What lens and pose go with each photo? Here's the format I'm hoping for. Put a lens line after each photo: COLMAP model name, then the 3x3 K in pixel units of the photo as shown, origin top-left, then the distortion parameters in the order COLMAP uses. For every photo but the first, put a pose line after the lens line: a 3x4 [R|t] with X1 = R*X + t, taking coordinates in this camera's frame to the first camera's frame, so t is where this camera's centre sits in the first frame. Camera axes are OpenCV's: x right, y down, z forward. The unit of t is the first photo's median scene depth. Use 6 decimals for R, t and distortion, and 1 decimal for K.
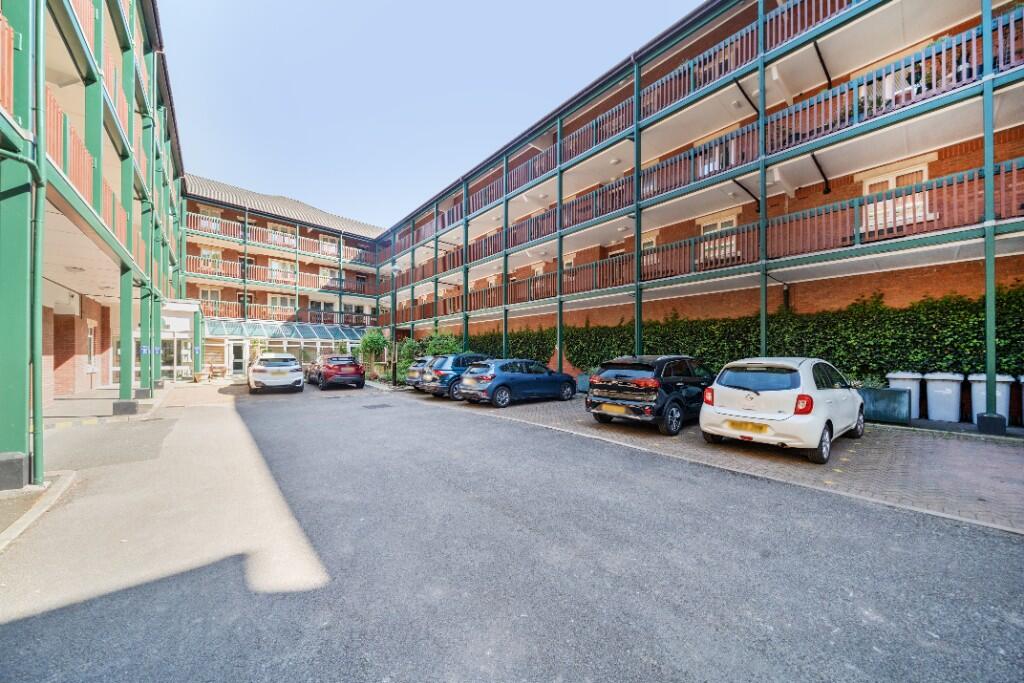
lens RADIAL K [[348.7, 0, 512.3], [0, 348.7, 355.0], [0, 0, 1]] dist [-0.002945, 0.000503]
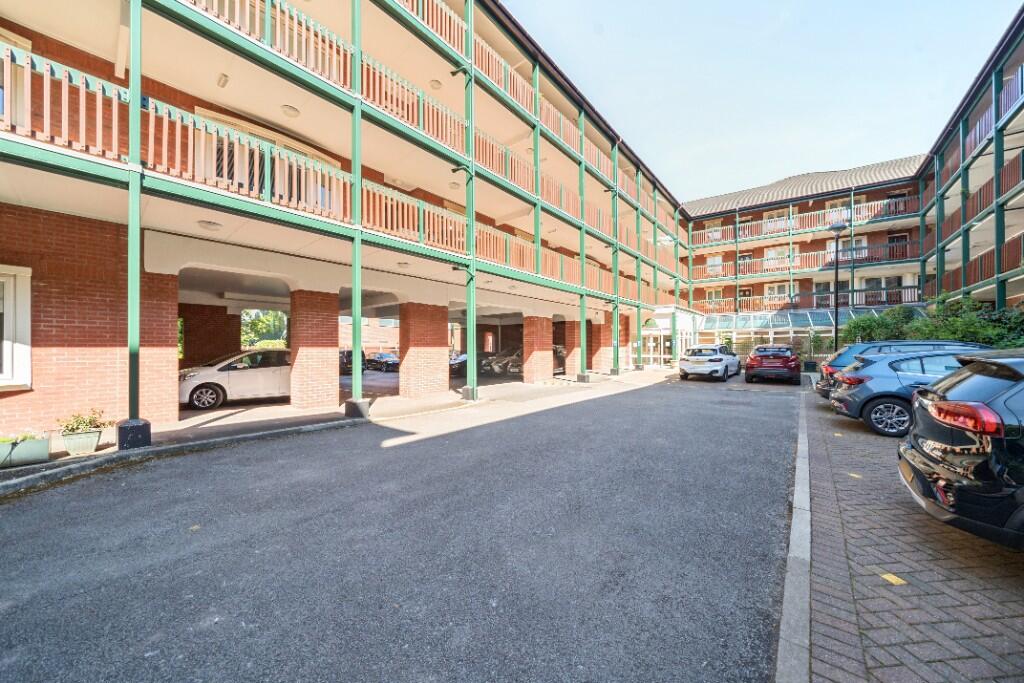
lens RADIAL K [[348.7, 0, 514.9], [0, 348.7, 347.0], [0, 0, 1]] dist [-0.002945, 0.000503]
pose [[0.184782, -0.006498, -0.982758, 0.148927], [0.008082, 0.999954, -0.005092, 0.002391], [0.982746, -0.007002, 0.184826, 0.115565]]
